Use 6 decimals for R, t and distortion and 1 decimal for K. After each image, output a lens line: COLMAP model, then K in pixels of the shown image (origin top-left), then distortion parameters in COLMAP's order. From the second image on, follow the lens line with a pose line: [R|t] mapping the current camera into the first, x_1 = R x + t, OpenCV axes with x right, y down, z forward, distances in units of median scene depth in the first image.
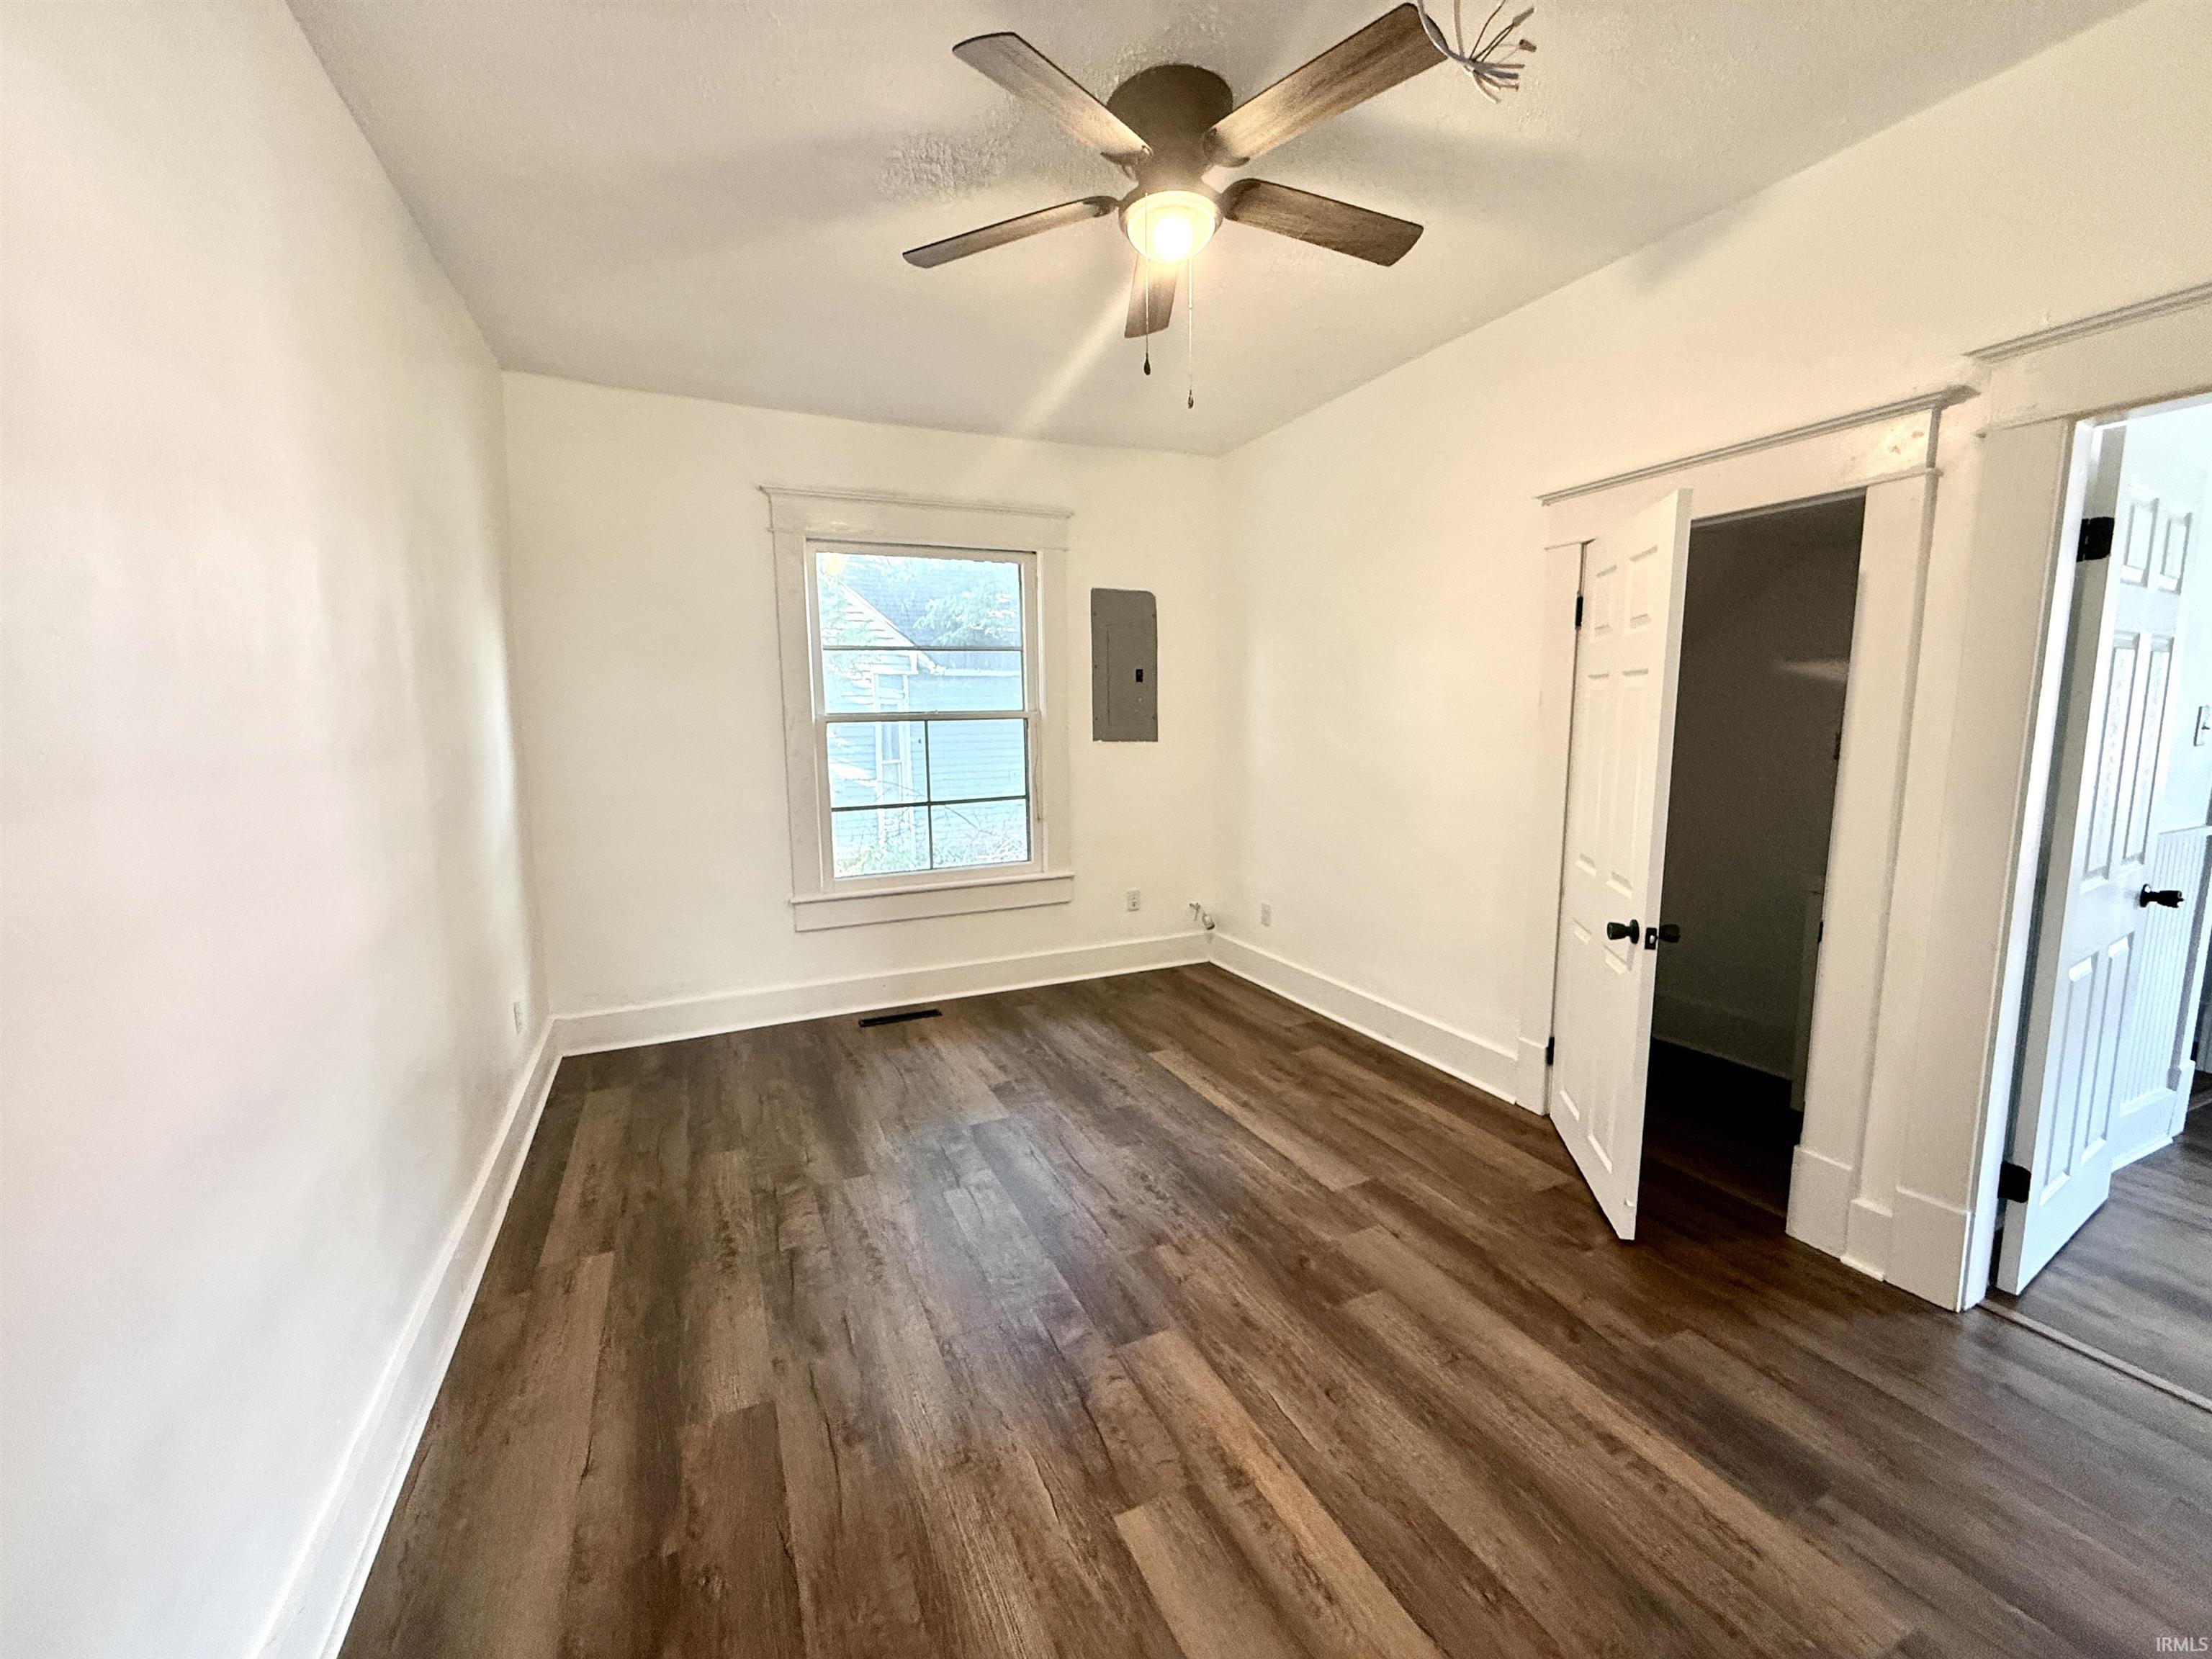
lens RADIAL K [[894.6, 0, 1102.7], [0, 894.6, 831.4], [0, 0, 1]] dist [0.002066, 0.000761]
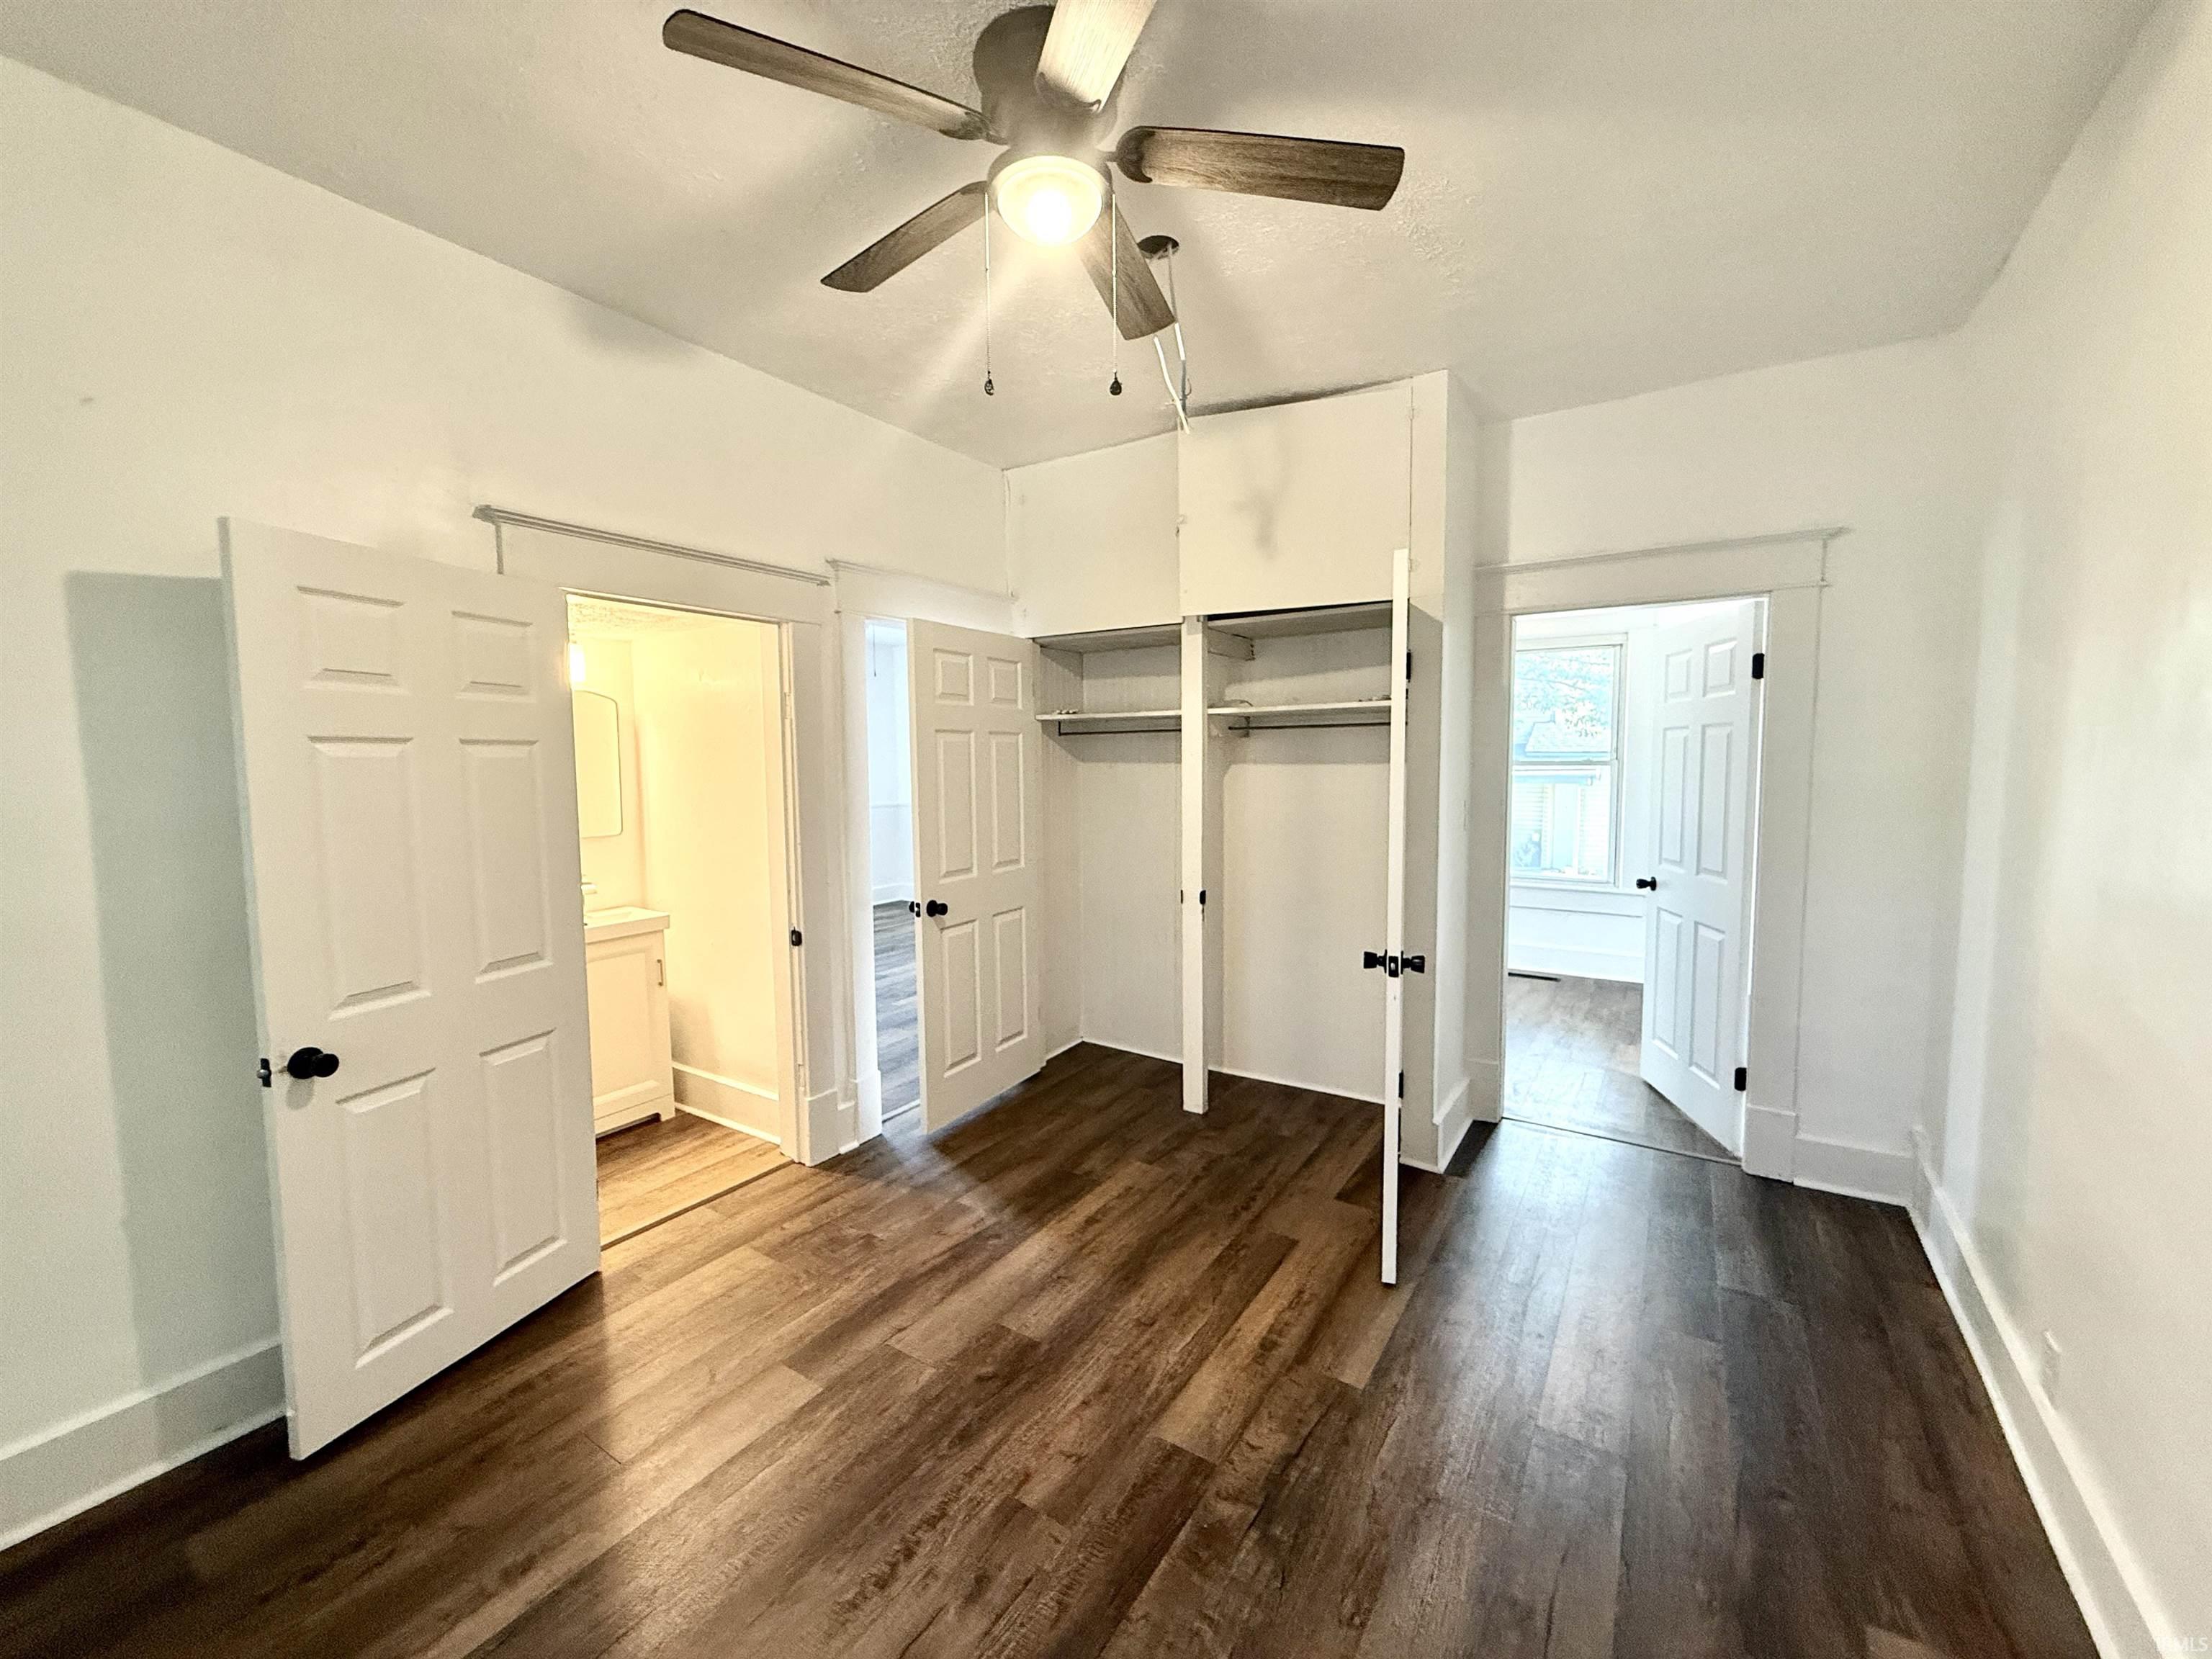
lens RADIAL K [[894.6, 0, 1101.2], [0, 894.6, 826.9], [0, 0, 1]] dist [0.002066, 0.000761]
pose [[-0.537404, -0.047765, 0.841971, -0.682176], [0.123531, 0.983167, 0.134621, -0.209903], [-0.834228, 0.176356, -0.522458, 1.504677]]
